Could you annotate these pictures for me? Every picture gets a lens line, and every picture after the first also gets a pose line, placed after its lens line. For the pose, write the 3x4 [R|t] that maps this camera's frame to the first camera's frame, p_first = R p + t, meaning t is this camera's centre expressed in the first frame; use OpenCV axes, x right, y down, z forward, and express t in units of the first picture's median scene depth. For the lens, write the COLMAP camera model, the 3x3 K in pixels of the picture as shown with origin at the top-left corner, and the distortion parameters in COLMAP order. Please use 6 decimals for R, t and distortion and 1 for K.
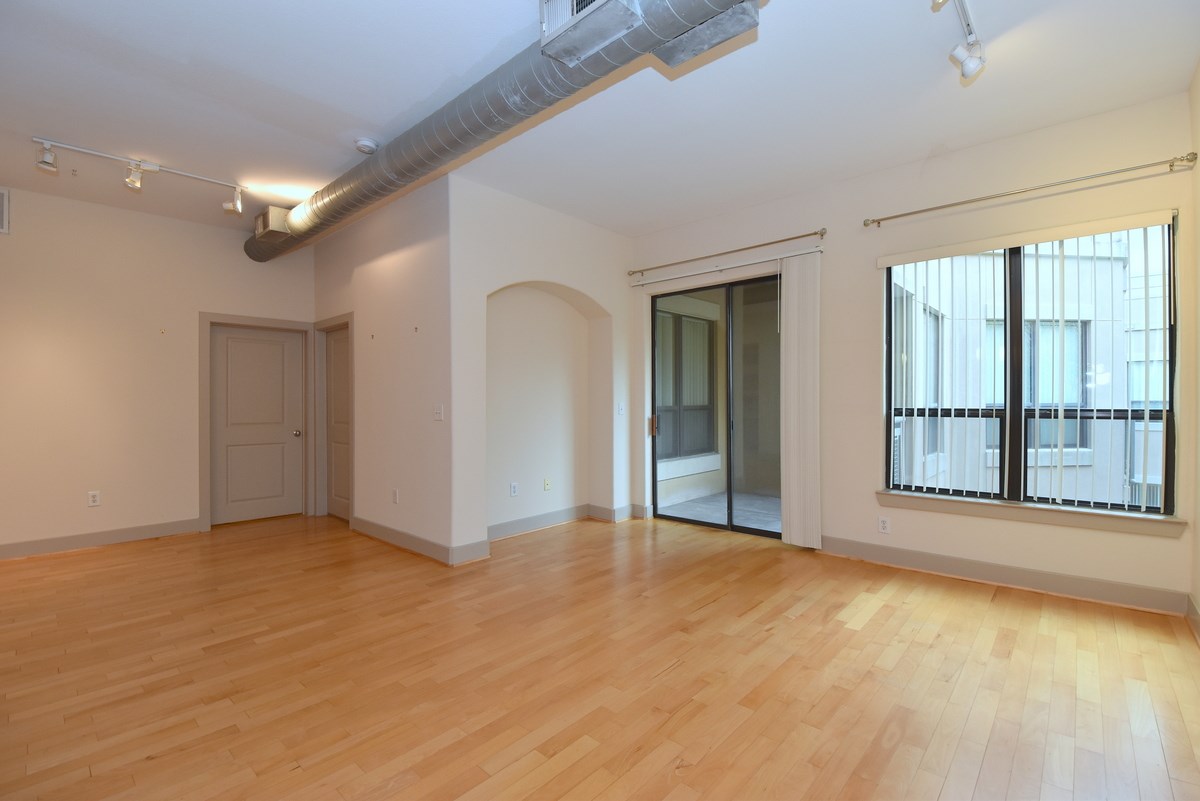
lens RADIAL K [[546.3, 0, 600.0], [0, 546.3, 400.5], [0, 0, 1]] dist [0.010241, -0.015245]
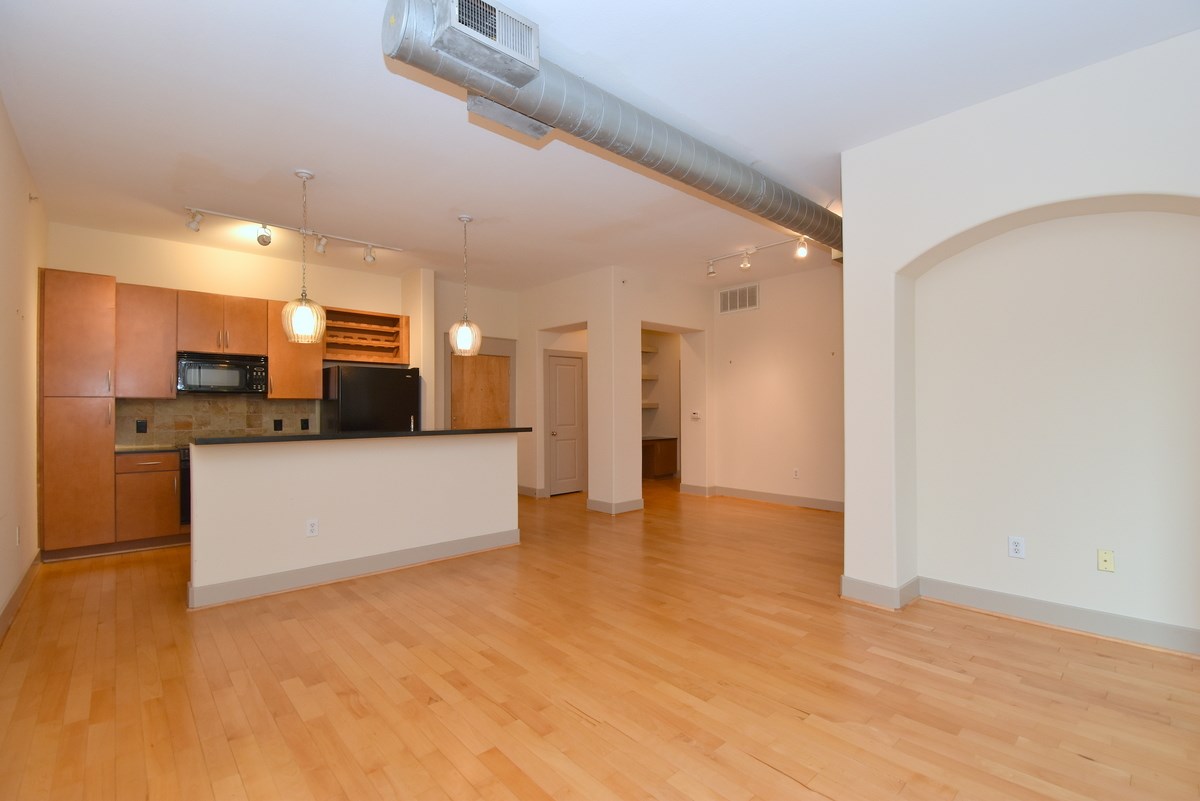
lens RADIAL K [[521.5, 0, 600.0], [0, 521.5, 400.5], [0, 0, 1]] dist [0.005435, -0.013361]
pose [[-0.102848, -0.008412, -0.994661, 0.794196], [0.001277, 0.999962, -0.008589, -0.007932], [0.994696, -0.002154, -0.102834, 0.915679]]
